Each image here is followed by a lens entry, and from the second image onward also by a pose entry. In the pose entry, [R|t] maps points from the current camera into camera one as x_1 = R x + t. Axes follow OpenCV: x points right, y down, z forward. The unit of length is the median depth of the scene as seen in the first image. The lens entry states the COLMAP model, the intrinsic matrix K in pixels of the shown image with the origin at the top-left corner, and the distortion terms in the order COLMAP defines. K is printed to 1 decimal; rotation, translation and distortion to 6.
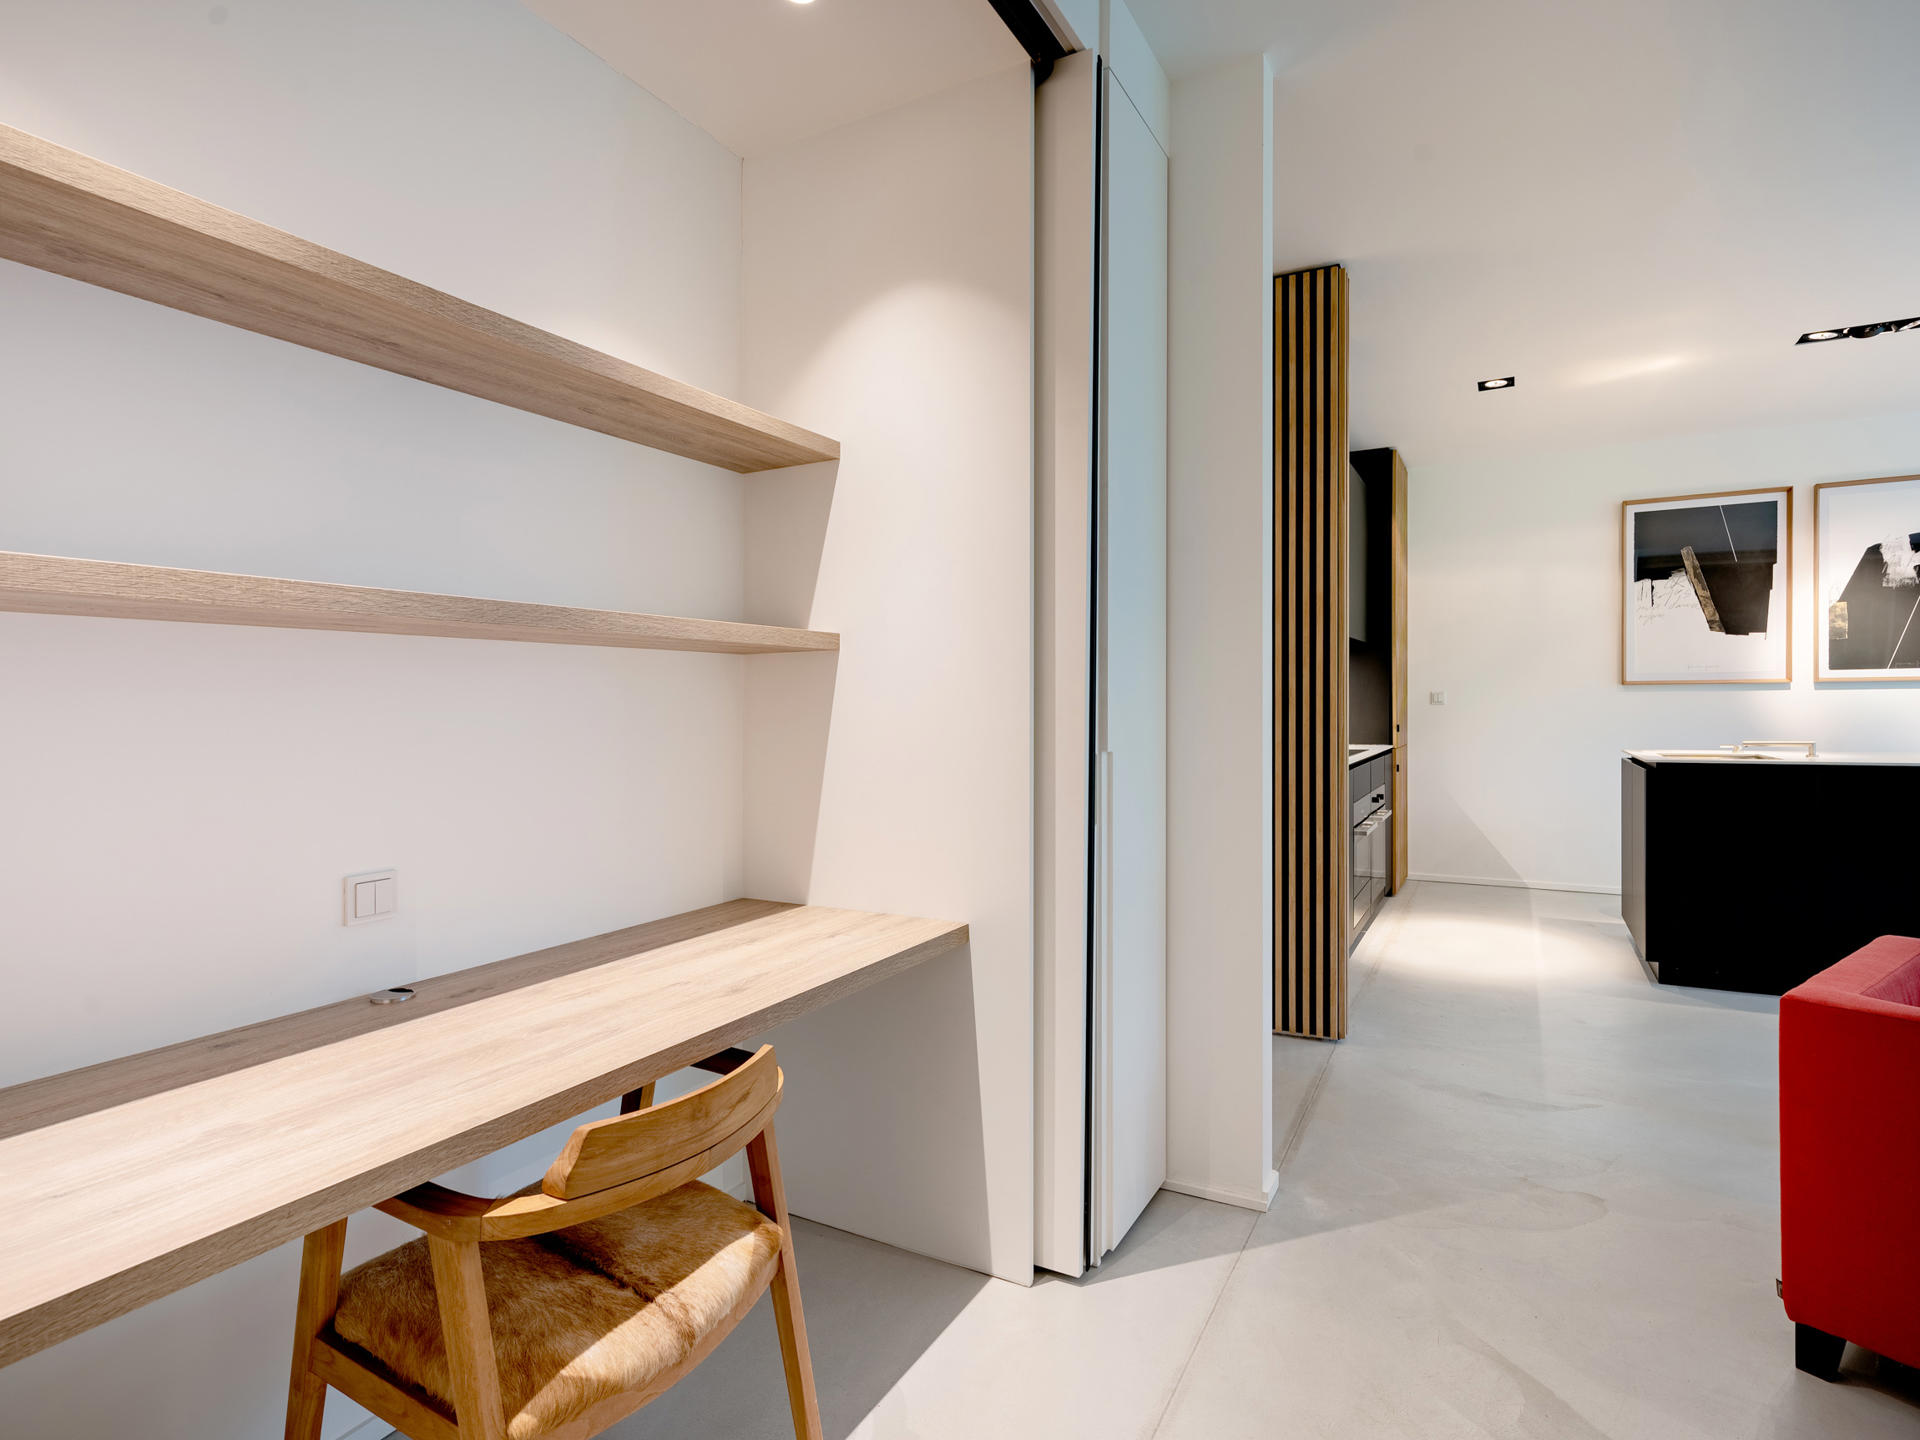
lens RADIAL K [[969.3, 0, 1007.2], [0, 969.3, 712.9], [0, 0, 1]] dist [0.001165, -0.000226]
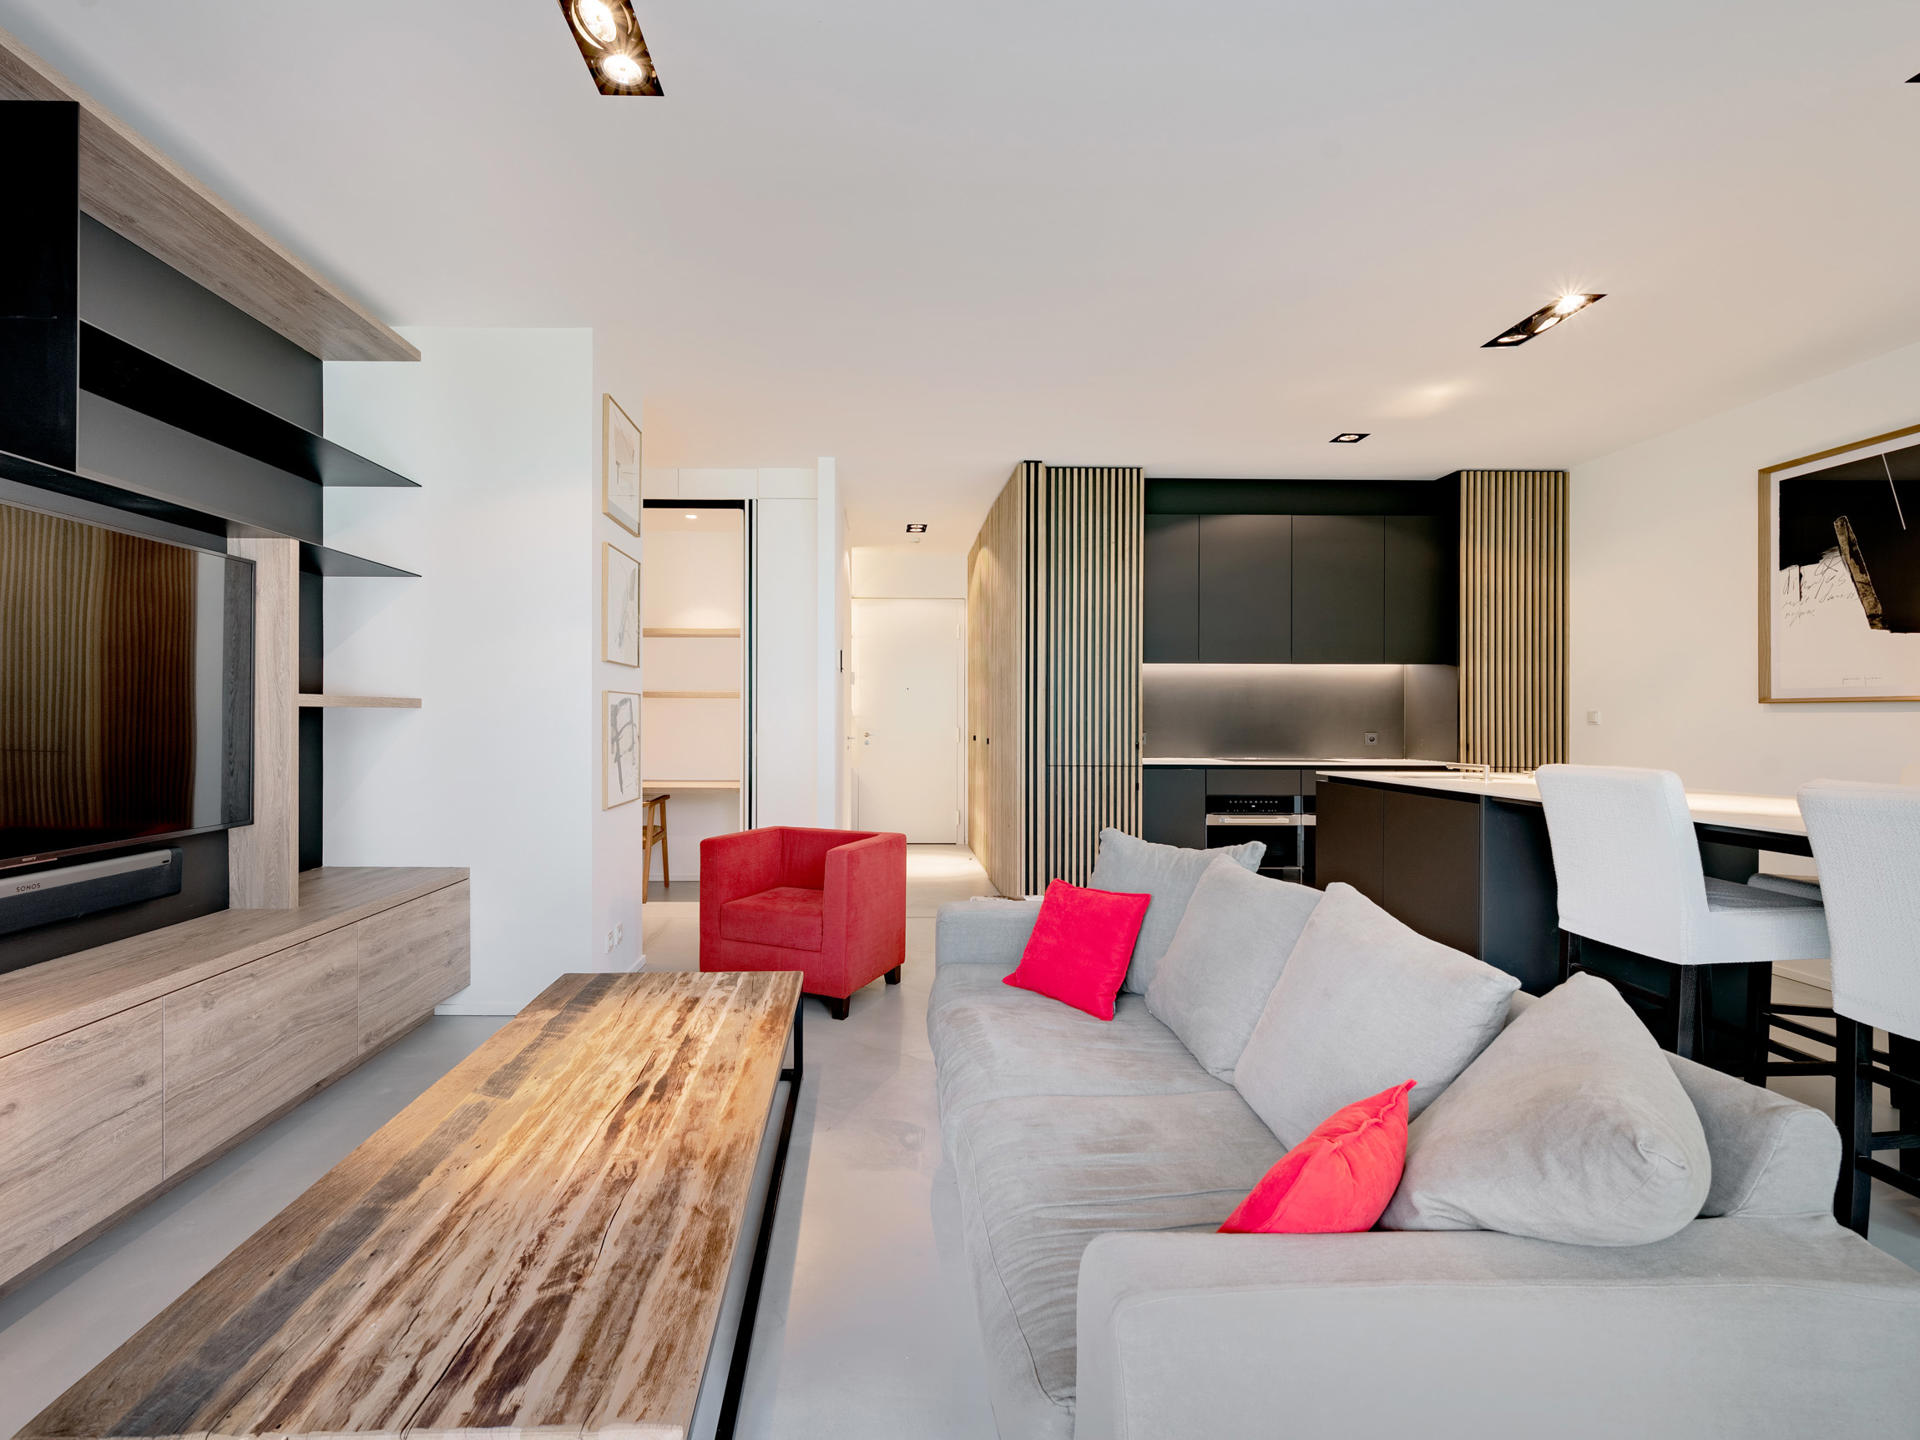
lens RADIAL K [[874.1, 0, 911.4], [0, 874.1, 709.5], [0, 0, 1]] dist [-0.000945, 0.000070]
pose [[0.474396, 0.004414, -0.880300, 0.981684], [-0.017581, 0.999835, -0.004461, -0.009487], [0.880136, 0.017593, 0.474396, 0.065561]]
